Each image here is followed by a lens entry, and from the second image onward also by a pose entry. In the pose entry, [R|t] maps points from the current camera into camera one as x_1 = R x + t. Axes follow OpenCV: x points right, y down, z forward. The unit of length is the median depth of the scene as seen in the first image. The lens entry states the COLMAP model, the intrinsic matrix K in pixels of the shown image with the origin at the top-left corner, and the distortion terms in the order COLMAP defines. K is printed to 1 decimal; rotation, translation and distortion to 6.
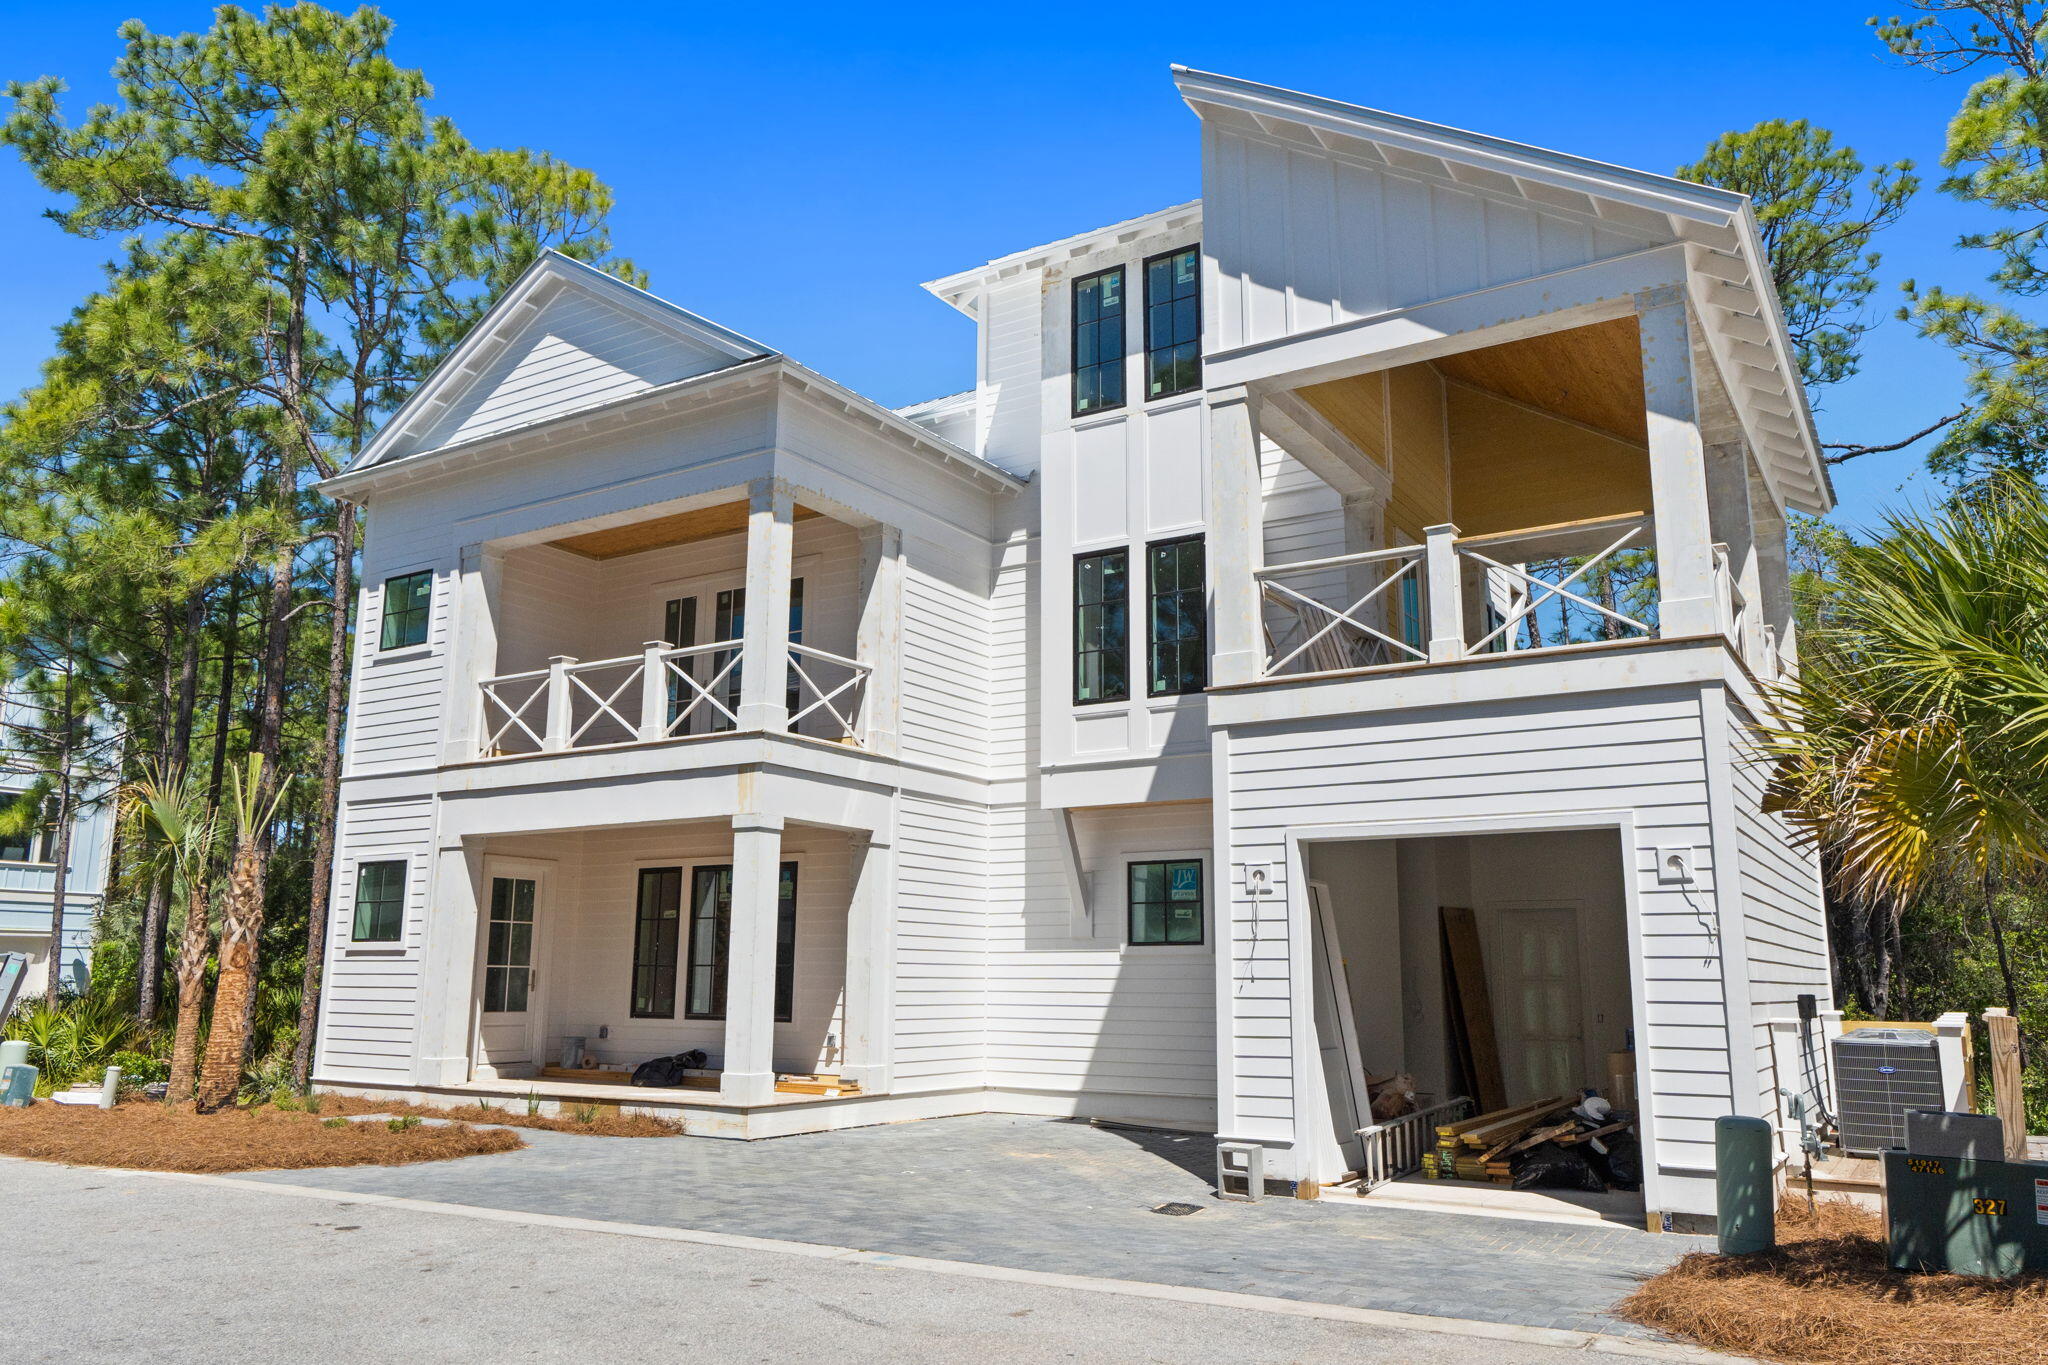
lens RADIAL K [[1532.4, 0, 1006.8], [0, 1532.4, 693.5], [0, 0, 1]] dist [0.005476, -0.004513]
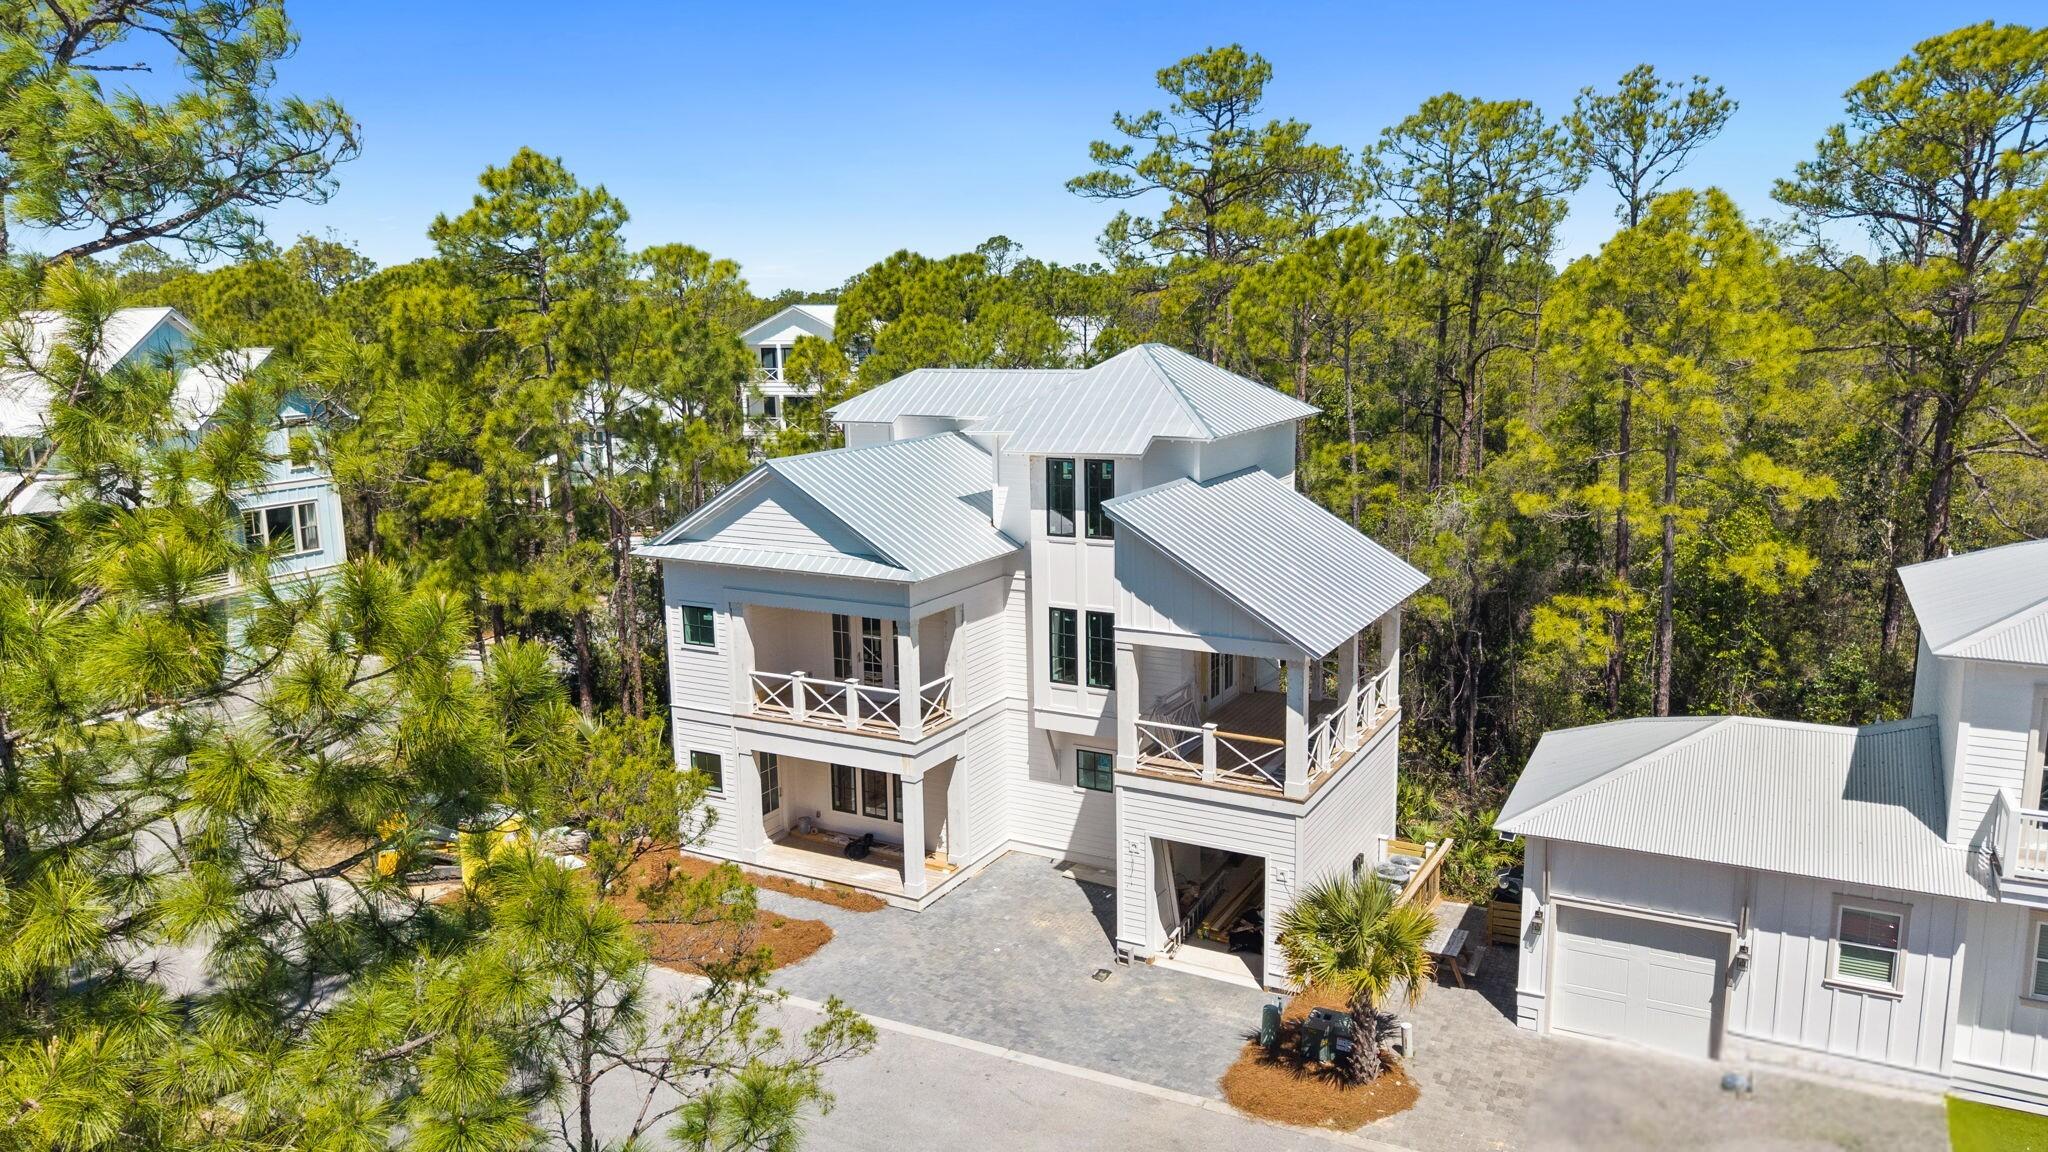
lens RADIAL K [[1454.3, 0, 1035.8], [0, 1454.3, 564.9], [0, 0, 1]] dist [0.014999, 0.000111]
pose [[0.997286, -0.037394, 0.063427, -0.092745], [0.011942, 0.932178, 0.361804, -0.836278], [-0.072654, -0.360064, 0.930094, -0.741141]]
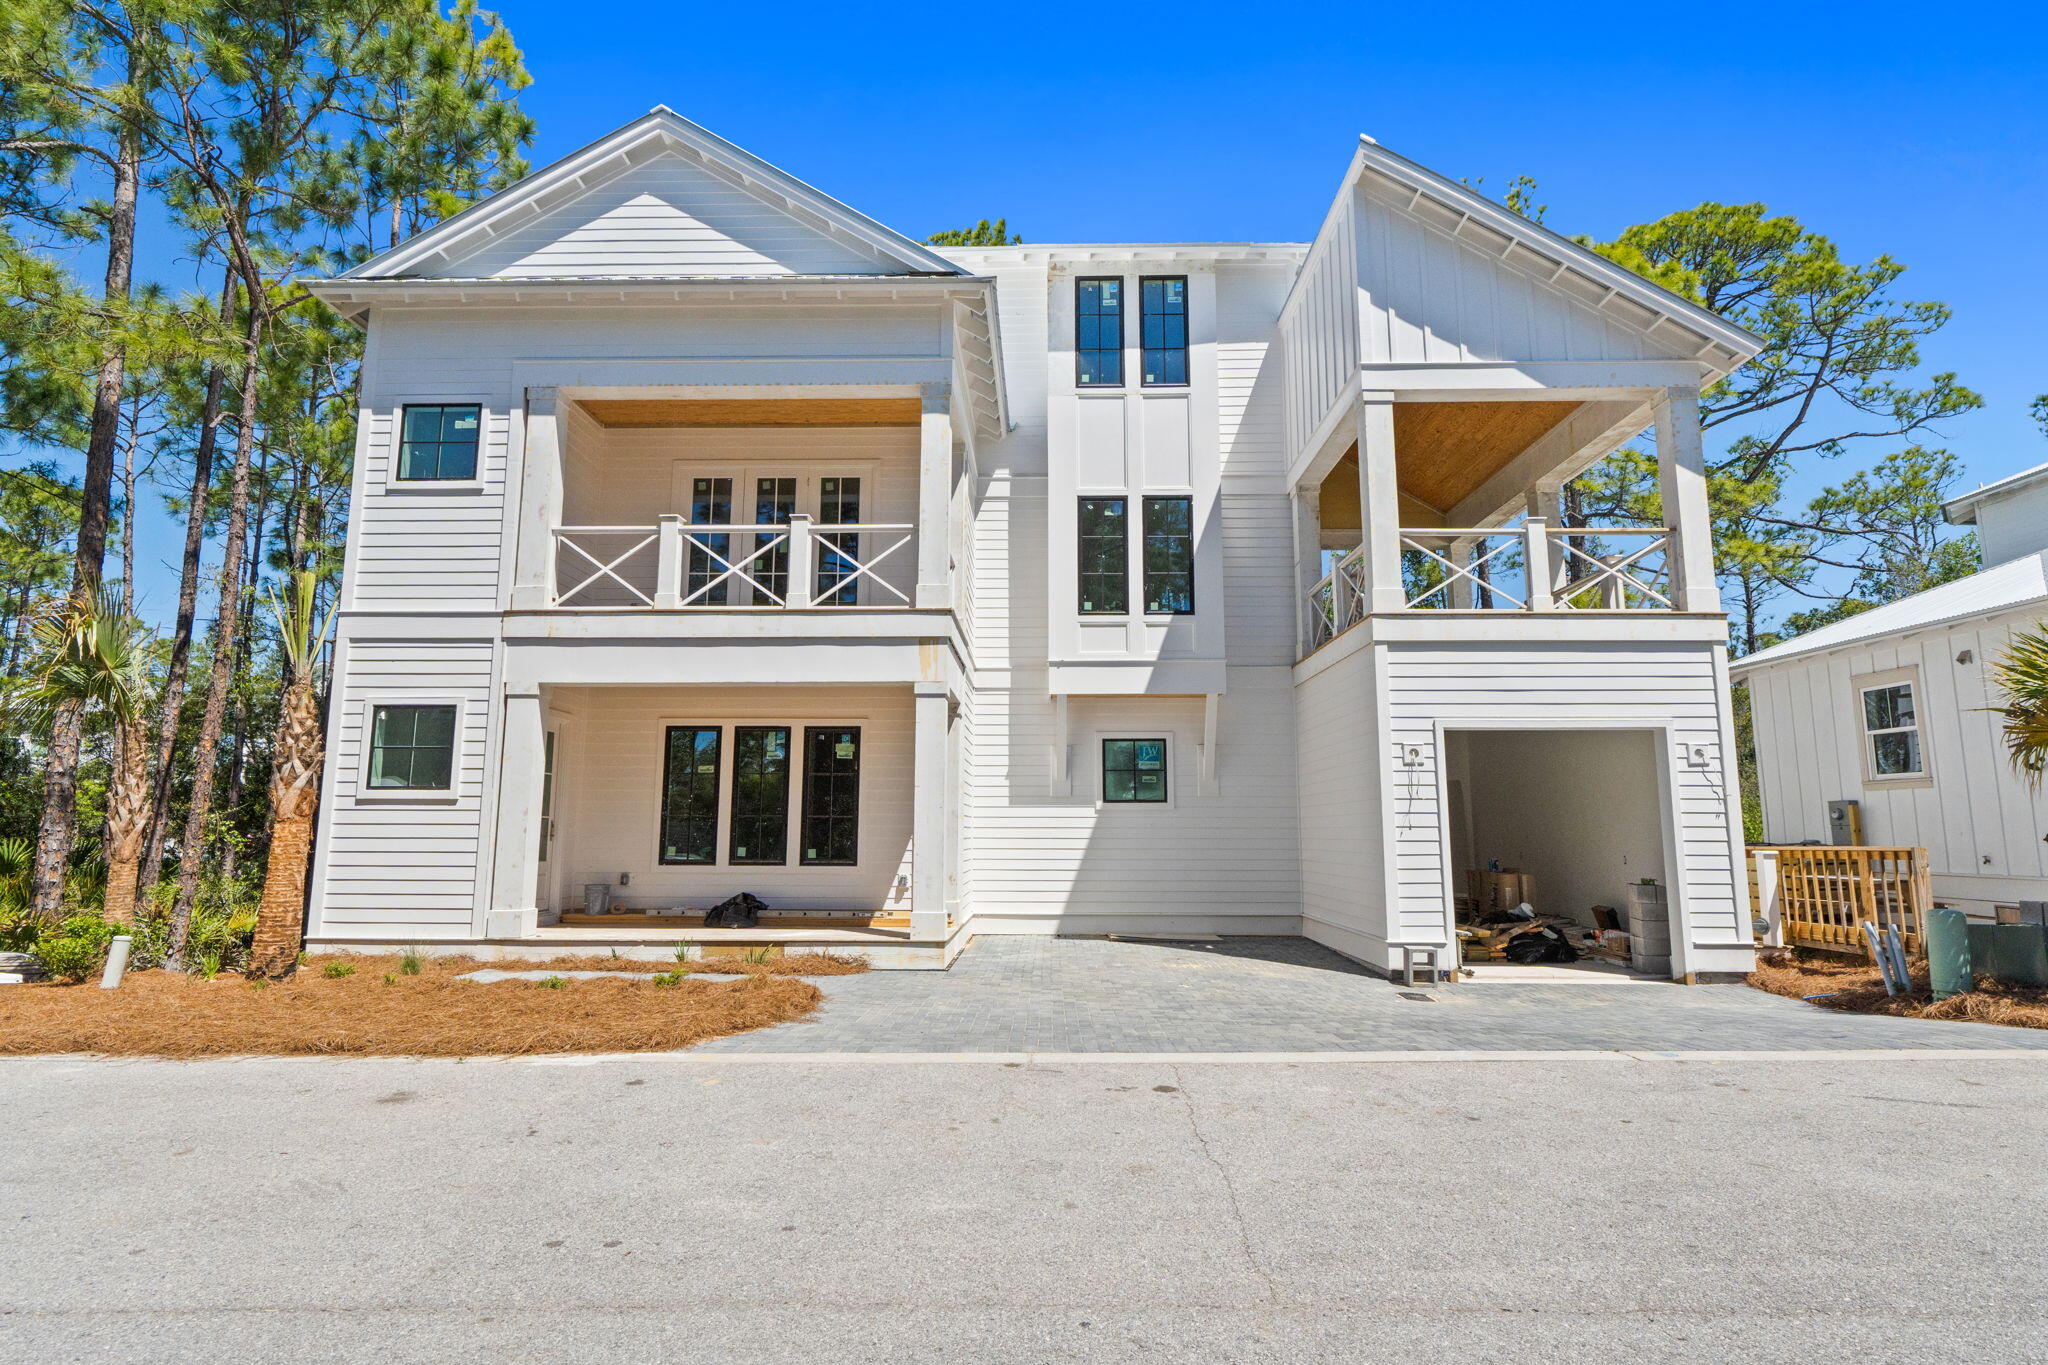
lens RADIAL K [[1064.6, 0, 1024.0], [0, 1064.6, 690.4], [0, 0, 1]] dist [-0.005084, 0.000586]
pose [[0.850160, 0.064870, 0.522513, -0.451189], [-0.094193, 0.995110, 0.029715, 0.048269], [-0.518031, -0.074480, 0.852113, 0.265792]]
